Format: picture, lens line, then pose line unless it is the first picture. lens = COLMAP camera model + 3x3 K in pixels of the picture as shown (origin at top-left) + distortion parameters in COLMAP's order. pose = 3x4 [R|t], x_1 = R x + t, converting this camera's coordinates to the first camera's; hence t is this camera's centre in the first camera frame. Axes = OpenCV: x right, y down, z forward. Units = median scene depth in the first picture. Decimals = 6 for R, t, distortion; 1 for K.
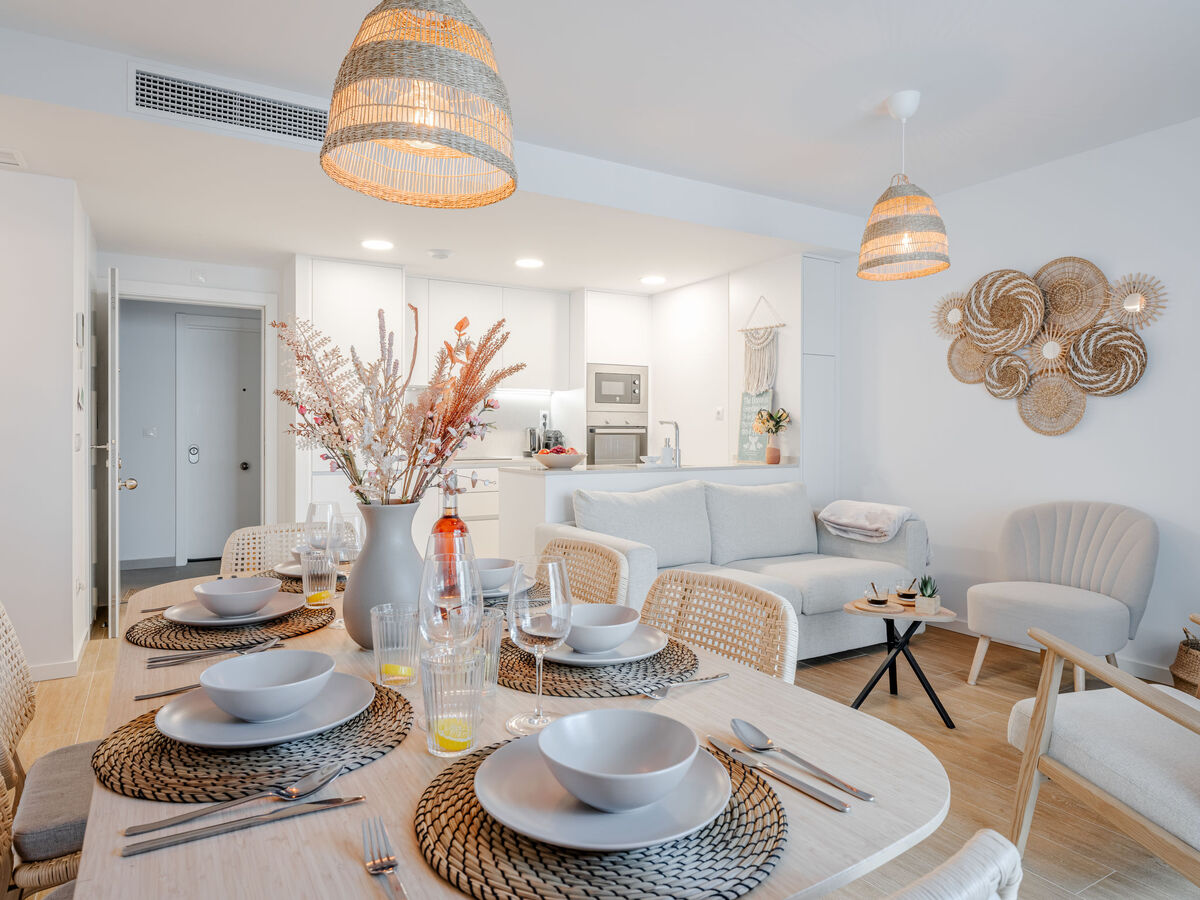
lens RADIAL K [[730.3, 0, 595.2], [0, 730.3, 437.7], [0, 0, 1]] dist [-0.005828, 0.003738]
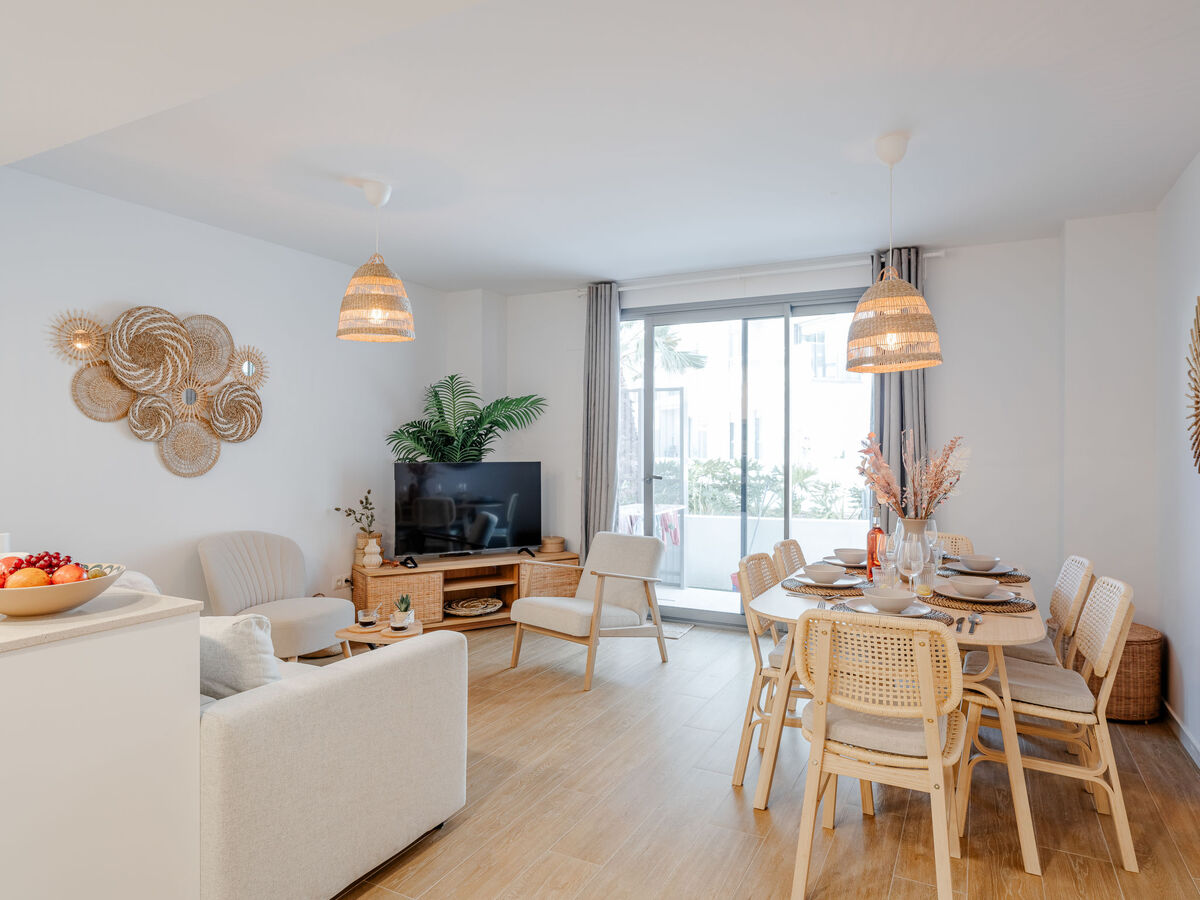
lens RADIAL K [[730.3, 0, 591.0], [0, 730.3, 445.6], [0, 0, 1]] dist [-0.005828, 0.003738]
pose [[-0.519677, 0.002715, 0.854358, -0.579107], [0.010545, 0.999939, 0.003237, -0.045918], [-0.854298, 0.010691, -0.519674, 1.041650]]
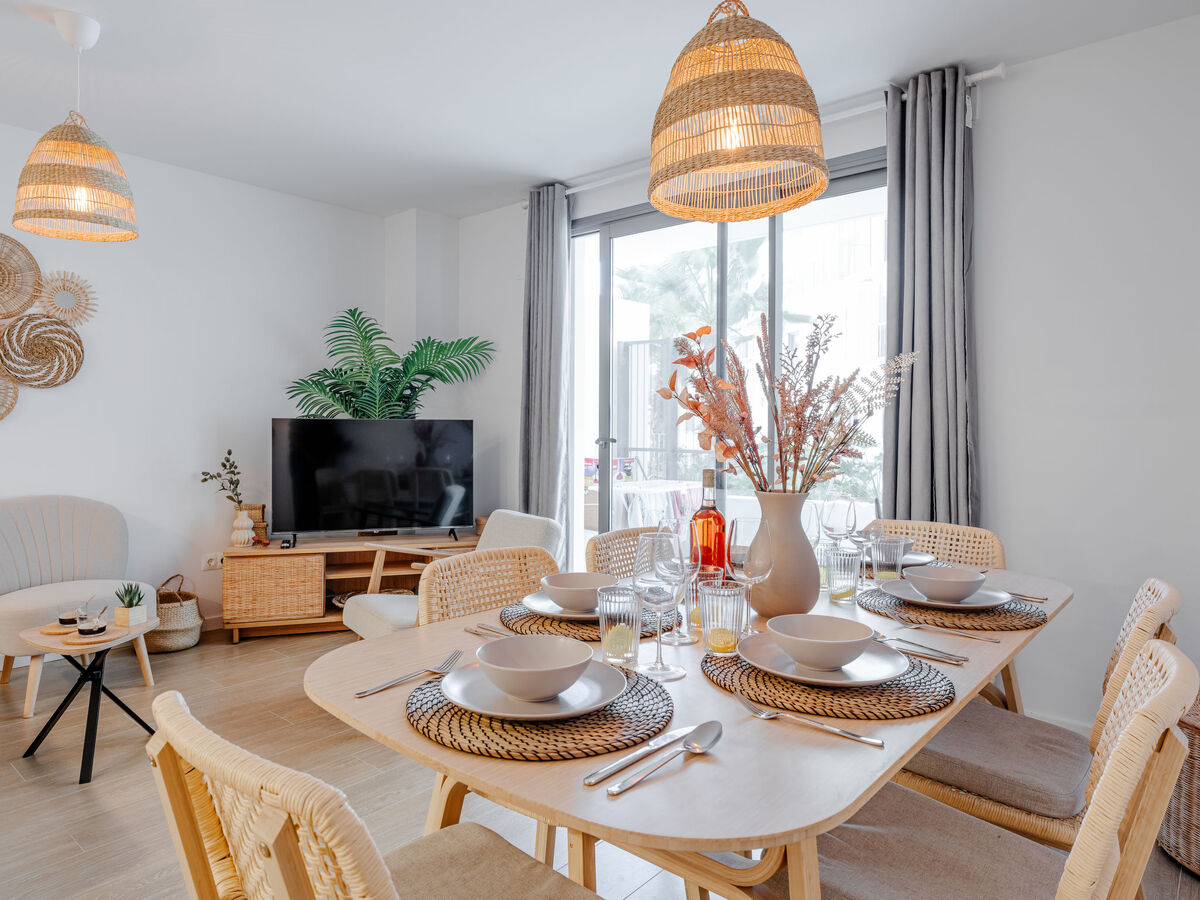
lens RADIAL K [[730.3, 0, 579.6], [0, 730.3, 433.2], [0, 0, 1]] dist [-0.005828, 0.003738]
pose [[-0.314846, -0.005629, 0.949126, -0.428754], [0.010475, 0.999901, 0.009405, 0.002233], [-0.949085, 0.012903, -0.314756, 0.575693]]
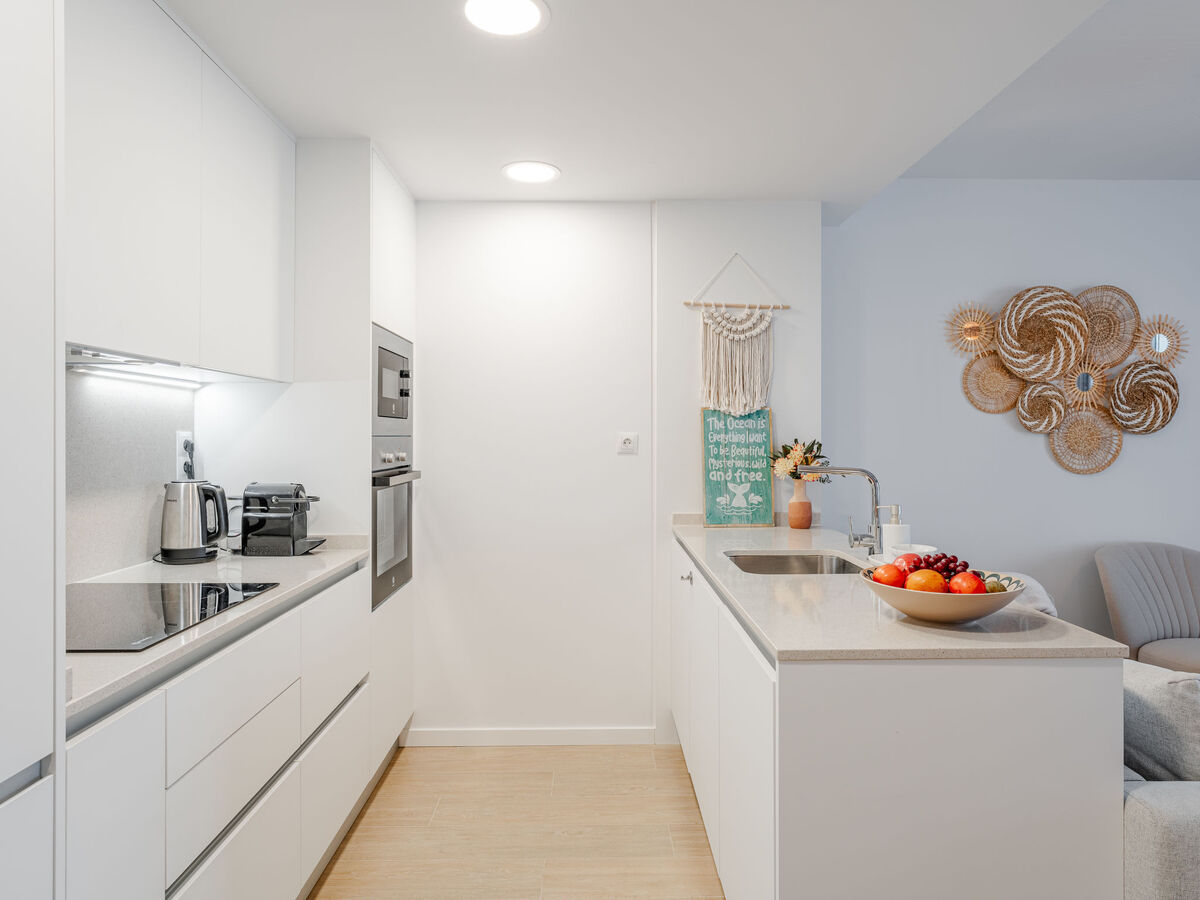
lens RADIAL K [[730.3, 0, 606.7], [0, 730.3, 444.6], [0, 0, 1]] dist [-0.005828, 0.003738]
pose [[0.497817, -0.004383, 0.867271, -0.477384], [0.010533, 0.999944, -0.000993, -0.045832], [-0.867218, 0.009629, 0.497836, 1.054441]]
